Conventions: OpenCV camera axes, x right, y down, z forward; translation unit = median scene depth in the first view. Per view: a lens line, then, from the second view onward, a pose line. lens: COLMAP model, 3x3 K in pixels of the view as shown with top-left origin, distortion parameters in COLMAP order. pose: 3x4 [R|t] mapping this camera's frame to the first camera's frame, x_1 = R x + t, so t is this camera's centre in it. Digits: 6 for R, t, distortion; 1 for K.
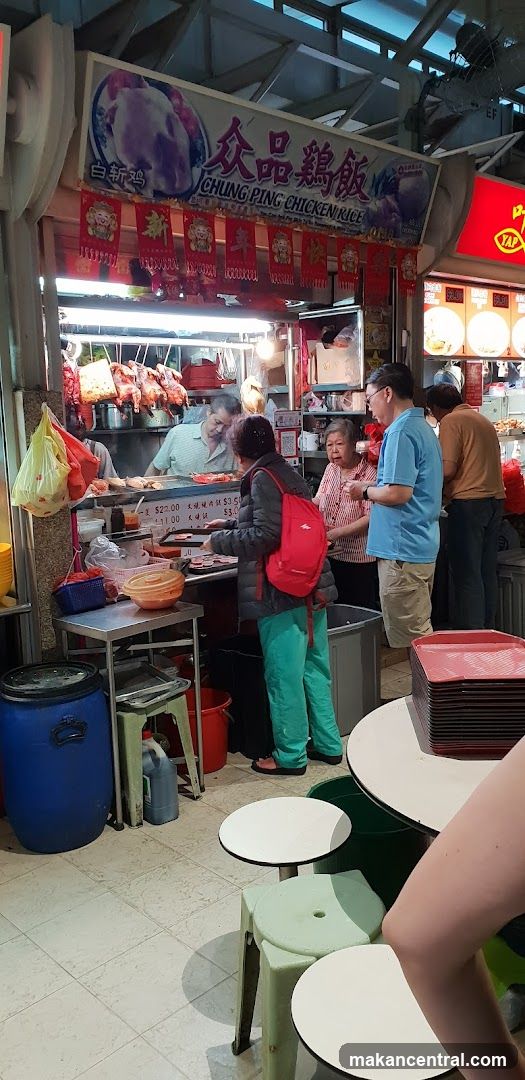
lens RADIAL K [[795.6, 0, 262.5], [0, 795.6, 540.0], [0, 0, 1]] dist [0.003739, 0.005779]
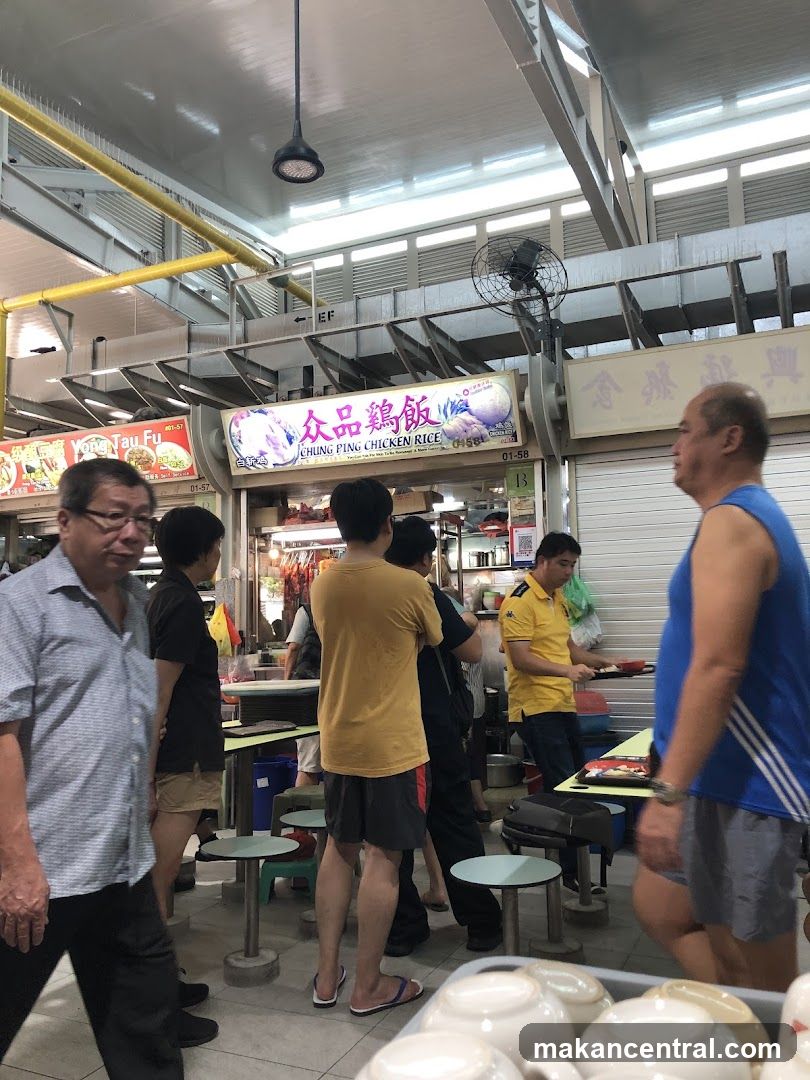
lens RADIAL K [[860.2, 0, 462.0], [0, 860.2, 540.0], [0, 0, 1]] dist [0.040703, -0.069101]
pose [[0.432948, -0.075161, -0.898280, 1.511564], [-0.141434, 0.978511, -0.150041, -0.052942], [0.890254, 0.192007, 0.413014, 0.561268]]
